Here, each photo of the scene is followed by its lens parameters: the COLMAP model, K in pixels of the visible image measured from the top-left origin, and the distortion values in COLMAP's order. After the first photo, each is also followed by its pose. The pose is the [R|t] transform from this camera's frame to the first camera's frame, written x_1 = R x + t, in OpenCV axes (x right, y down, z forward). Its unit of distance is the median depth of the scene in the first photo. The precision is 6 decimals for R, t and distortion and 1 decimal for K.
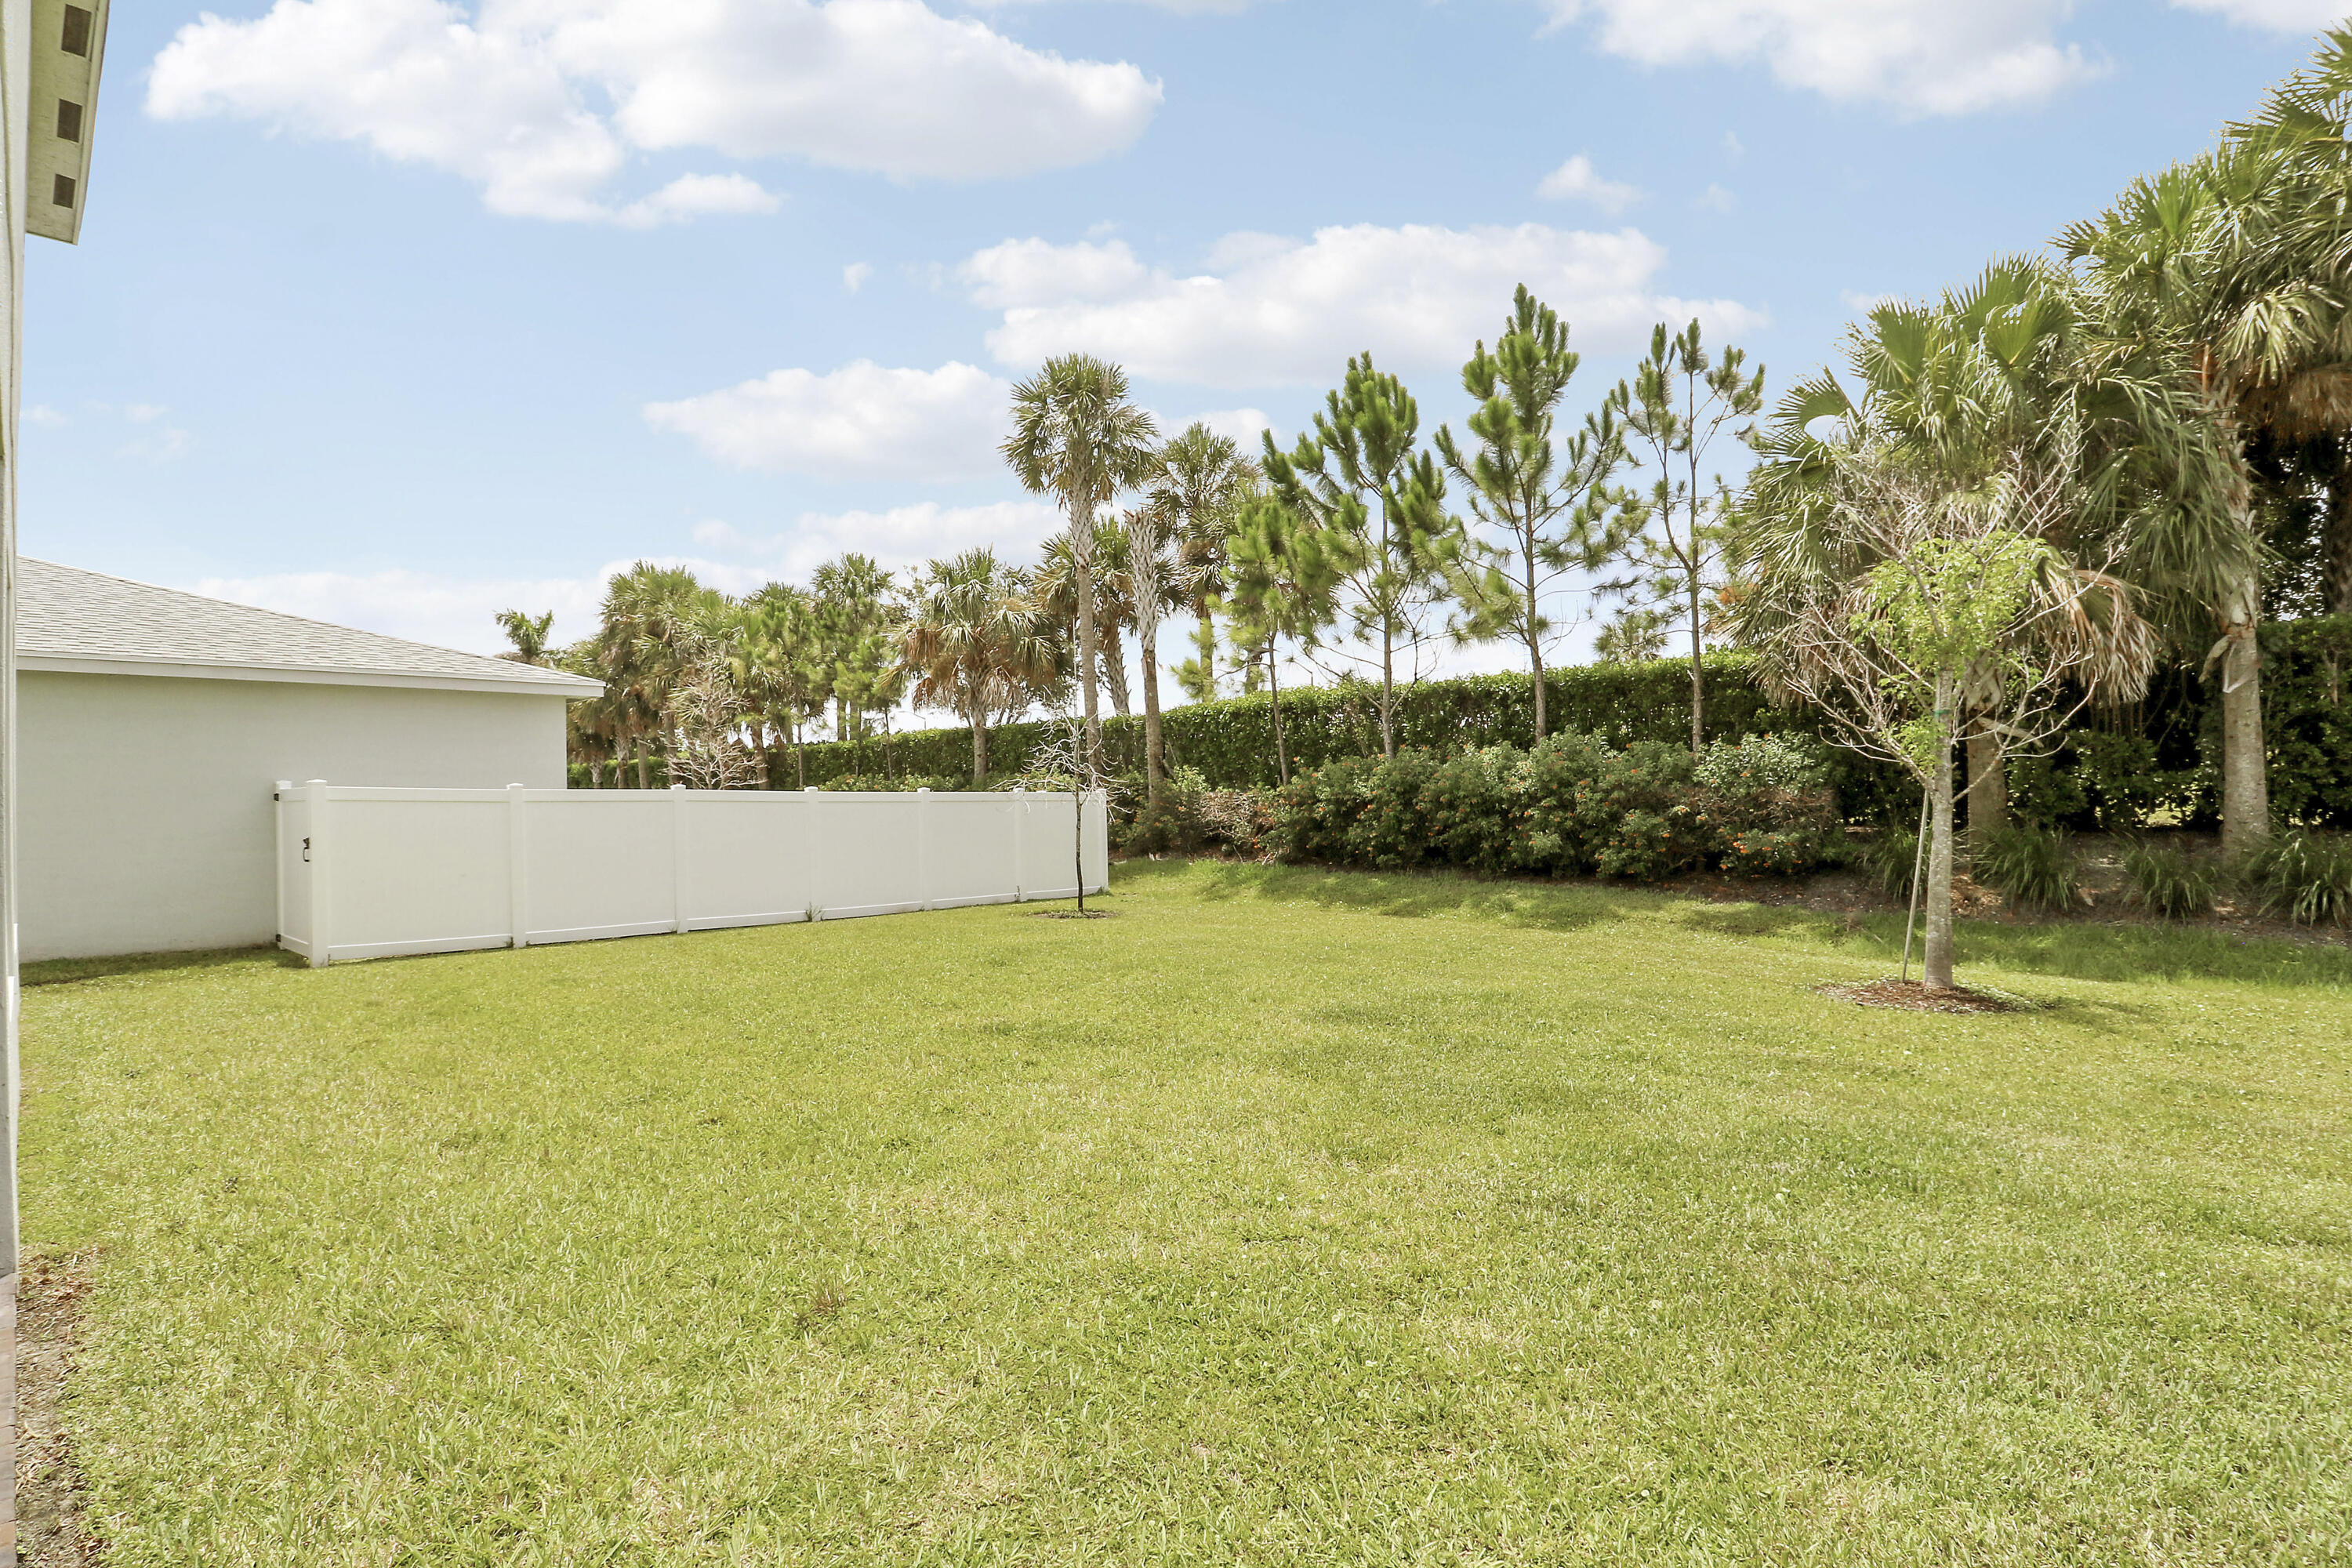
lens RADIAL K [[1098.9, 0, 1176.8], [0, 1098.9, 792.4], [0, 0, 1]] dist [-0.008454, -0.002415]
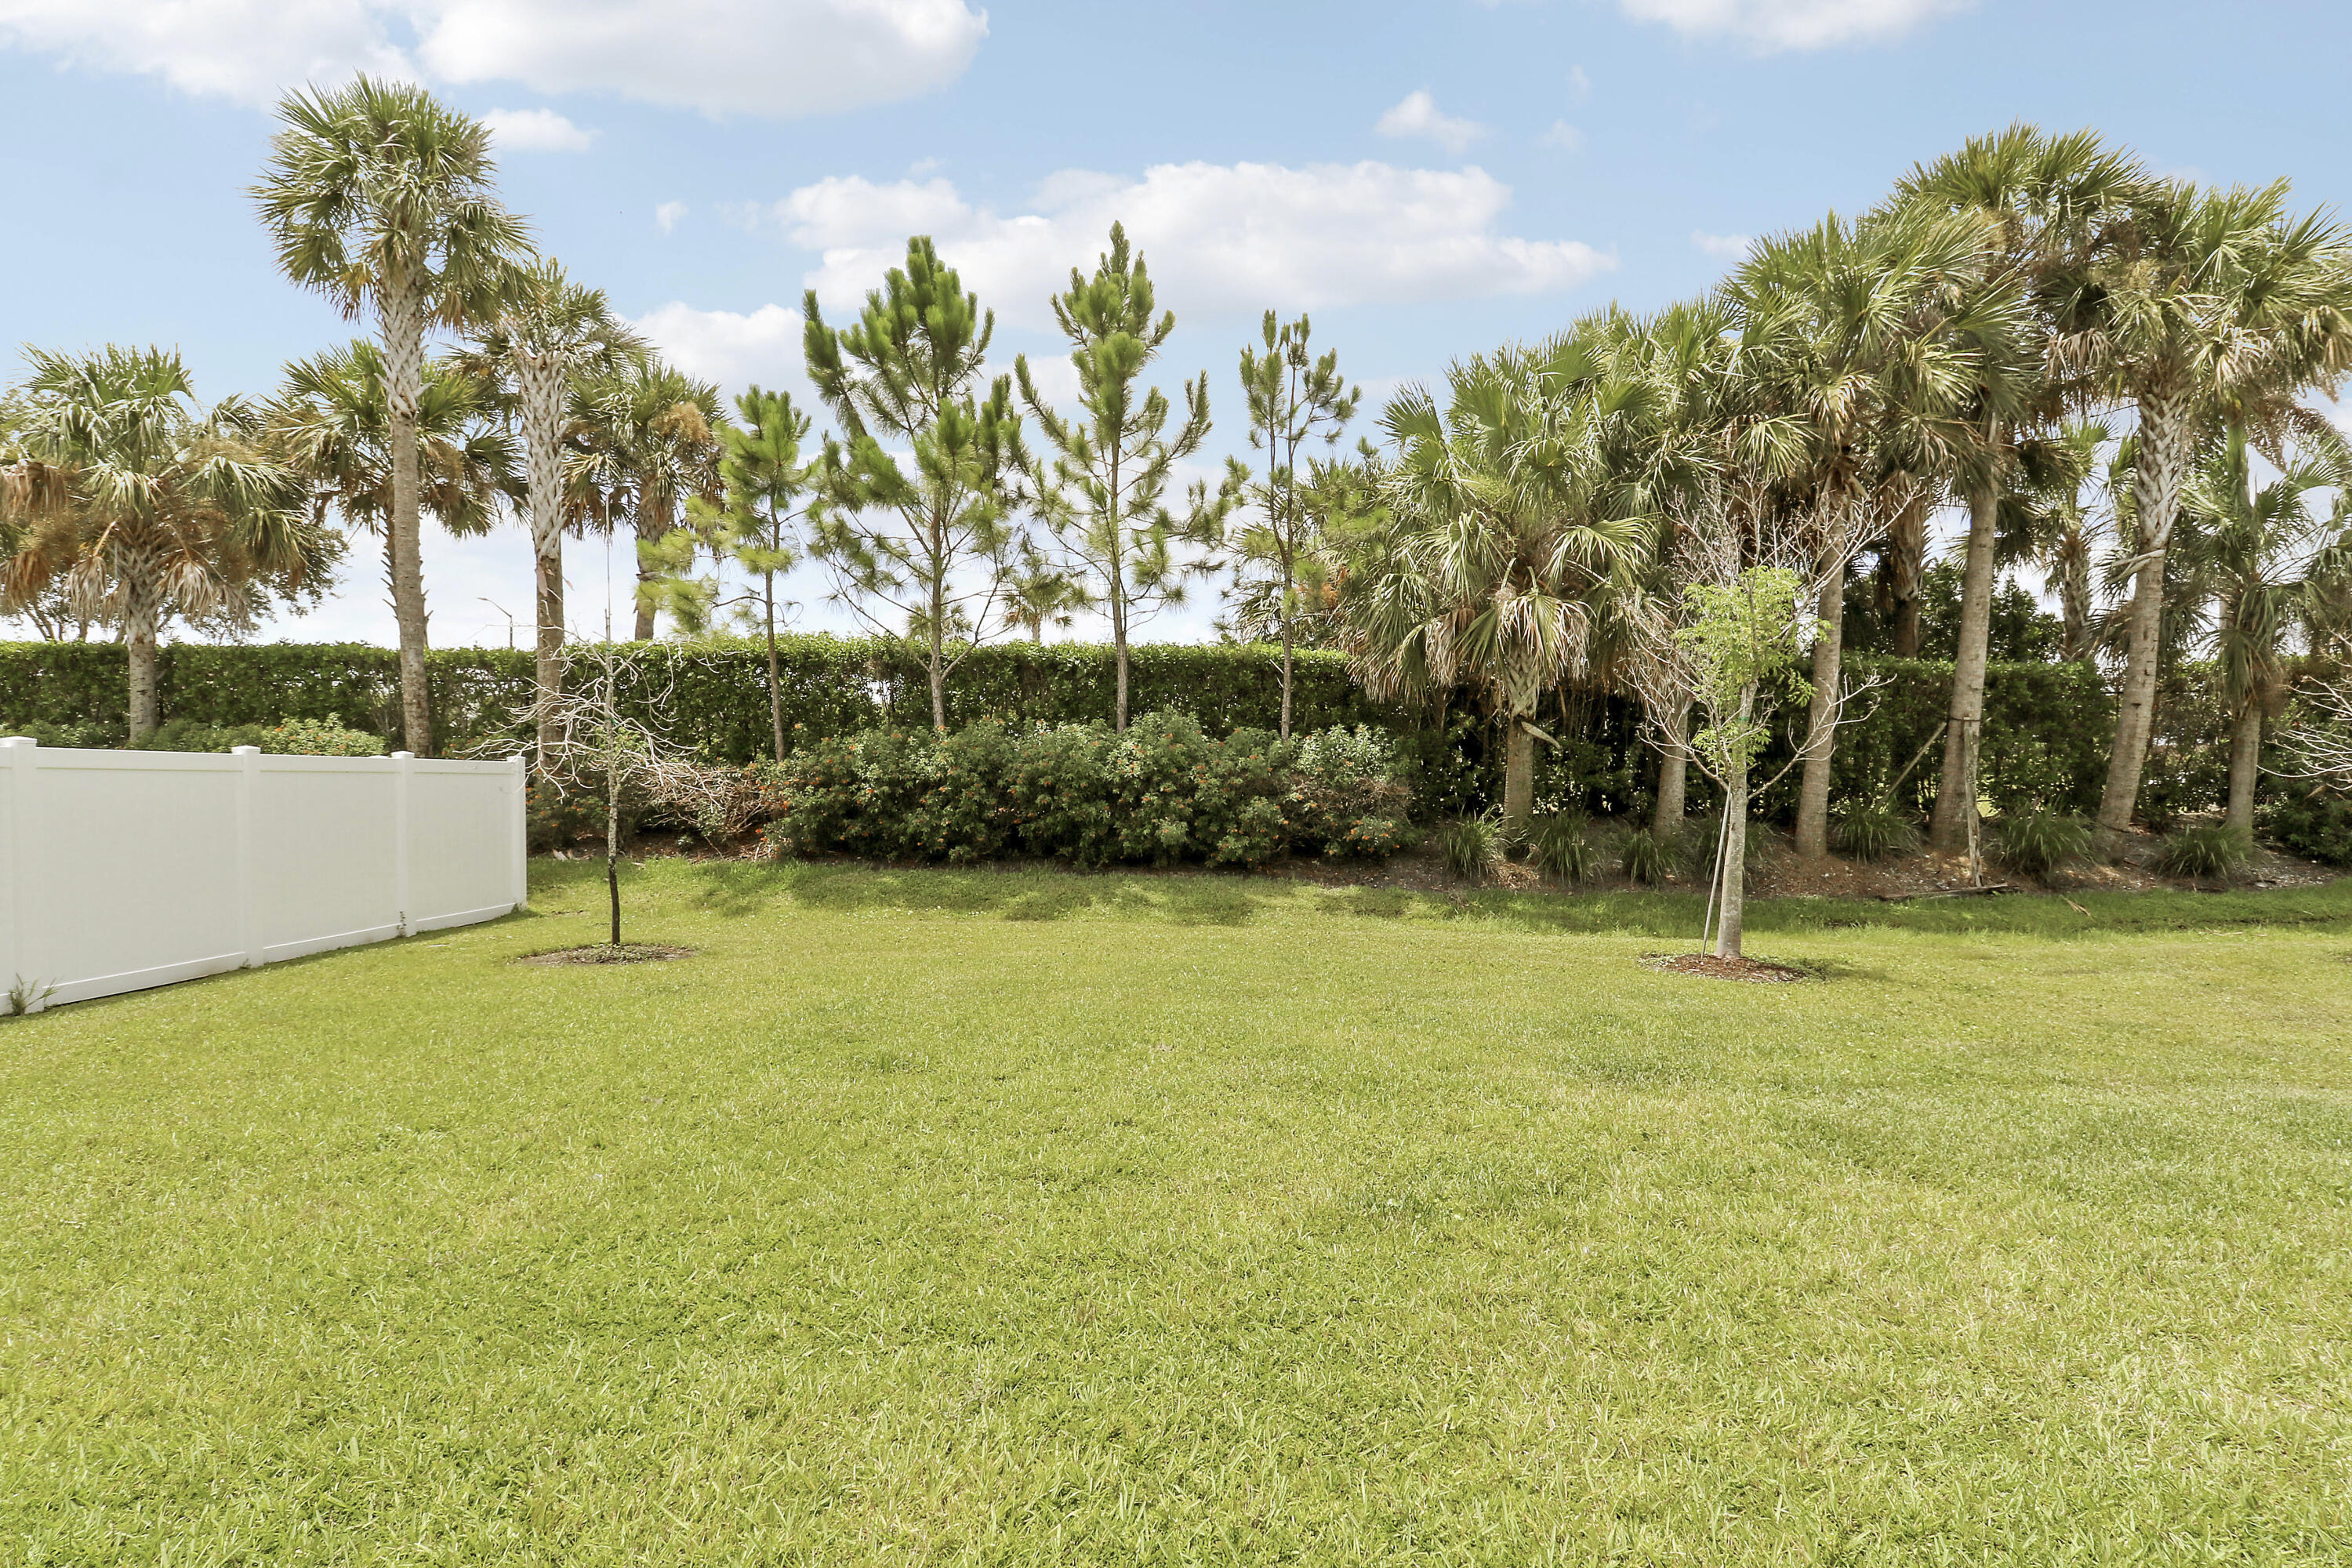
lens RADIAL K [[1098.9, 0, 1178.0], [0, 1098.9, 787.1], [0, 0, 1]] dist [-0.008454, -0.002415]
pose [[0.734897, 0.011727, 0.678077, -0.282565], [-0.022812, 0.999712, 0.007433, 0.001568], [-0.677795, -0.020930, 0.734953, 0.302773]]
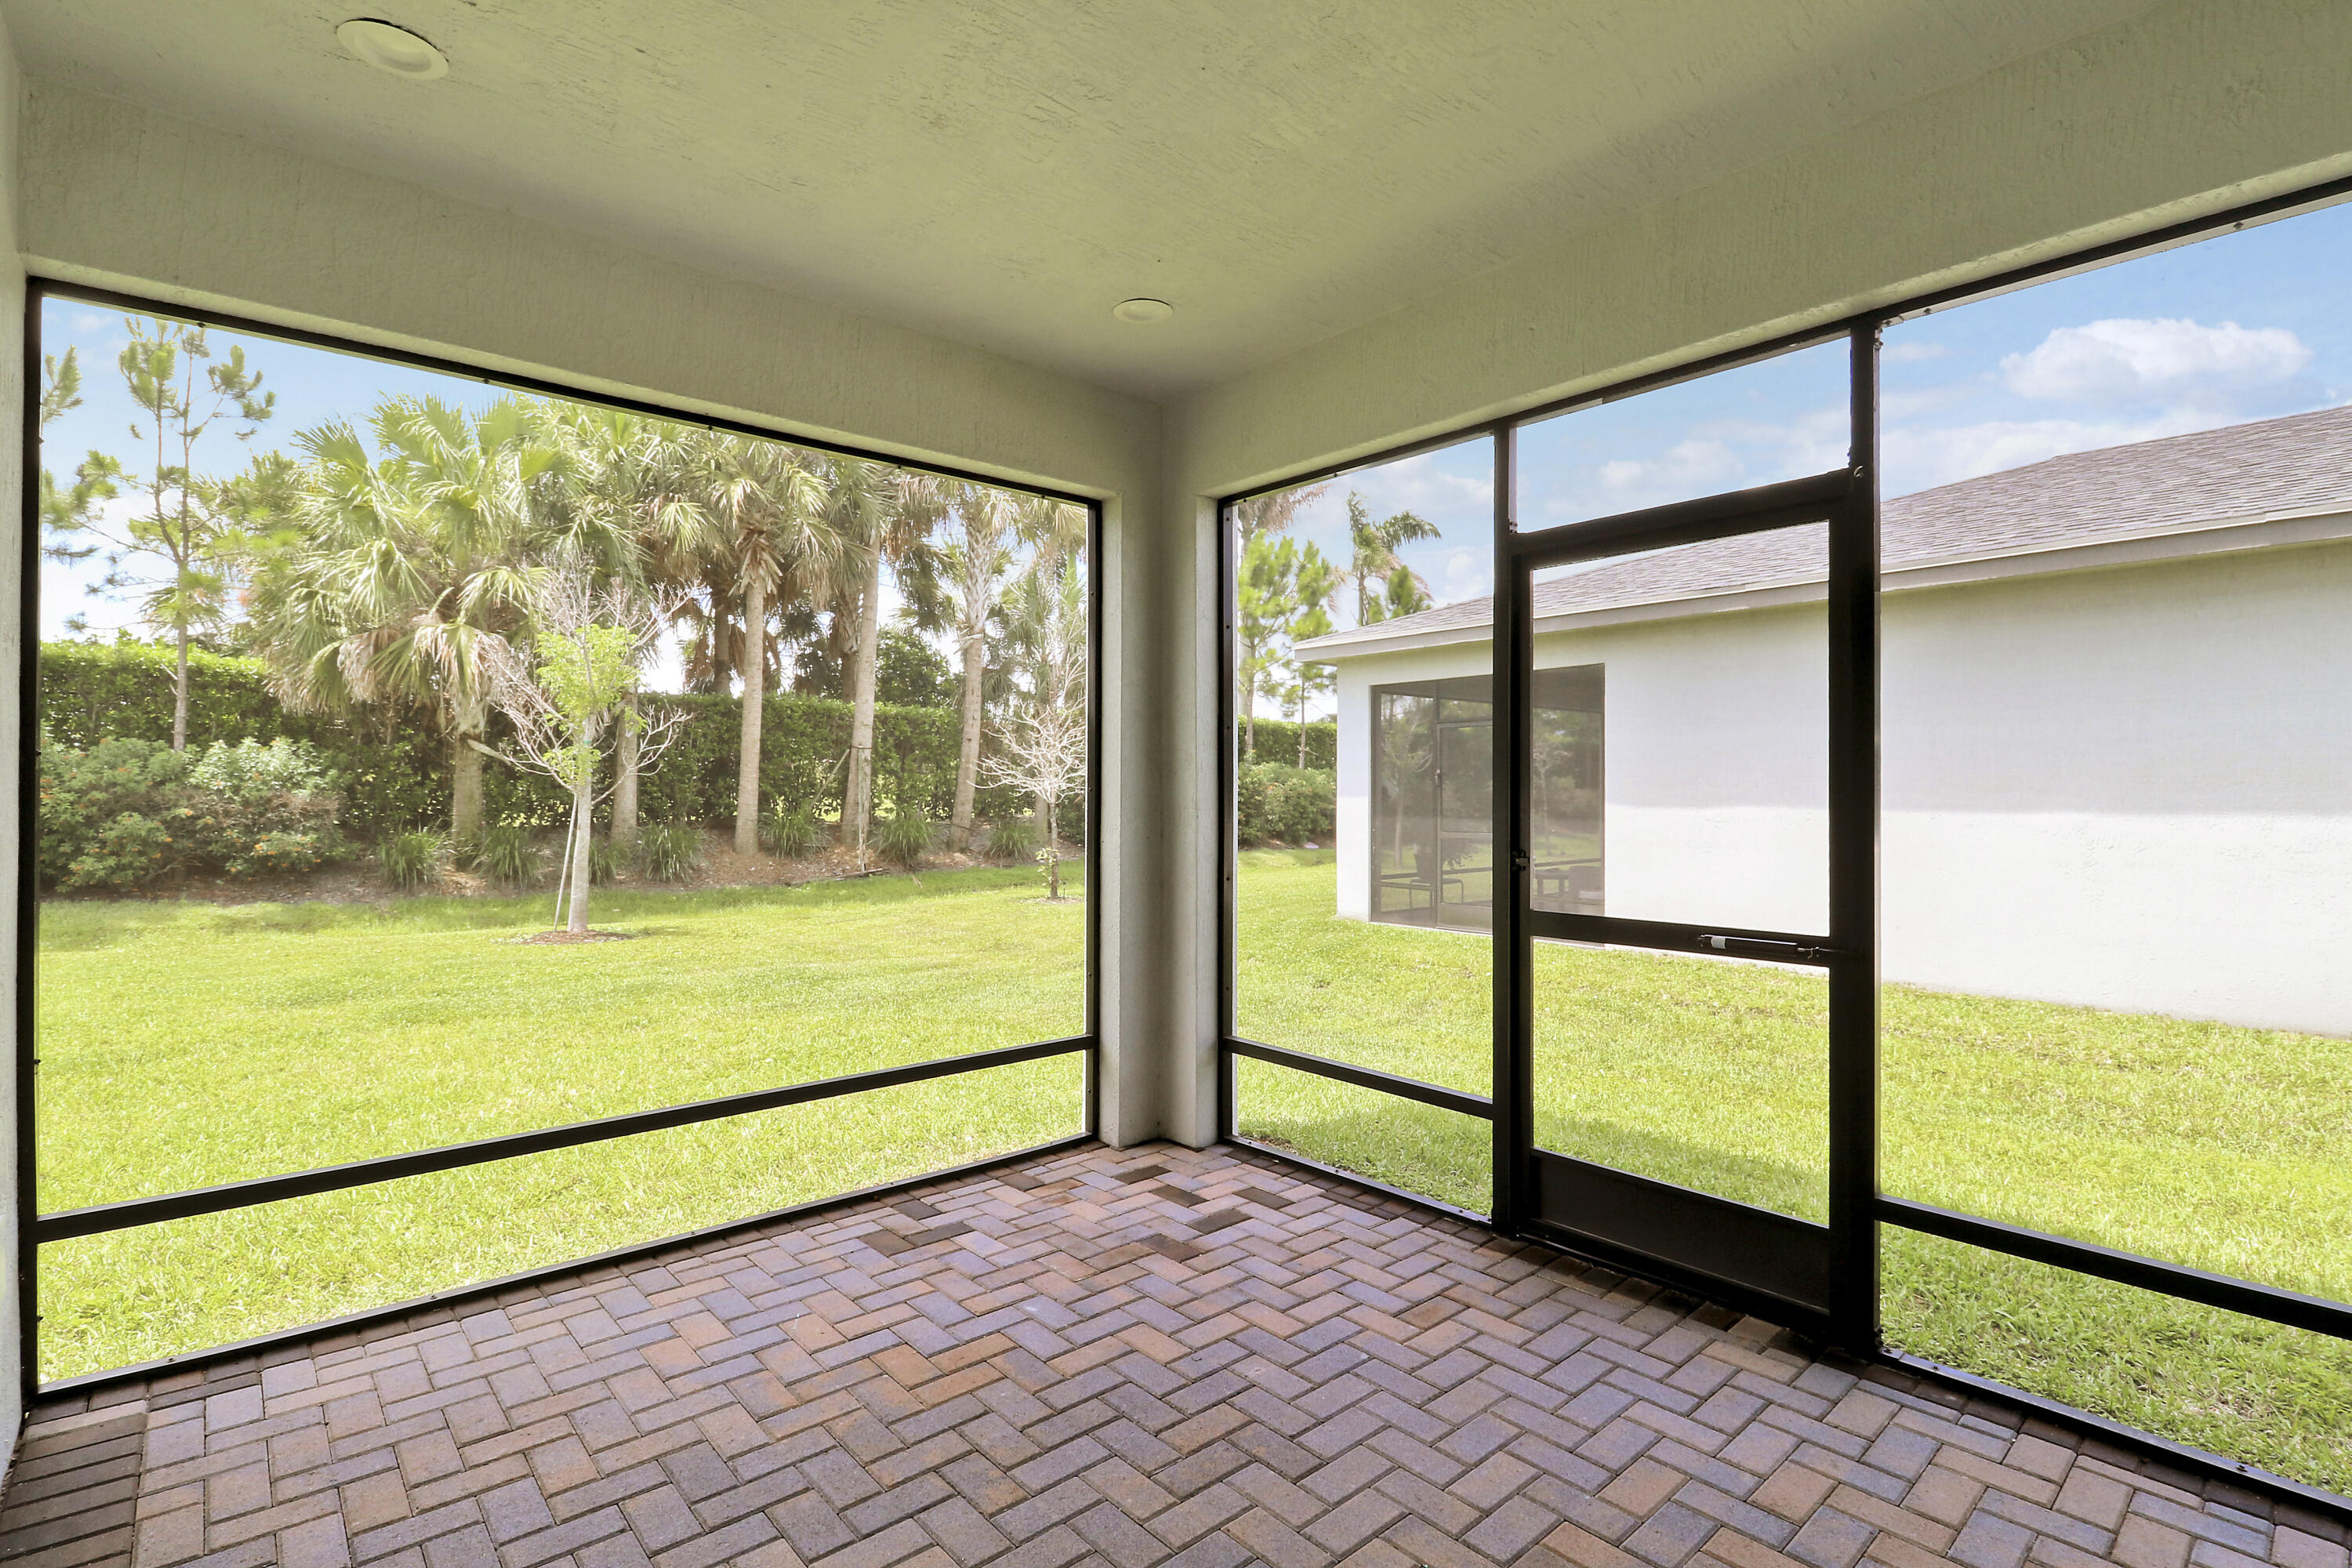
lens RADIAL K [[1098.9, 0, 1173.6], [0, 1098.9, 784.5], [0, 0, 1]] dist [-0.008454, -0.002415]
pose [[0.089906, 0.027000, 0.995584, -0.377778], [-0.008612, 0.999616, -0.026332, 0.008213], [-0.995913, -0.006207, 0.090104, 0.049492]]
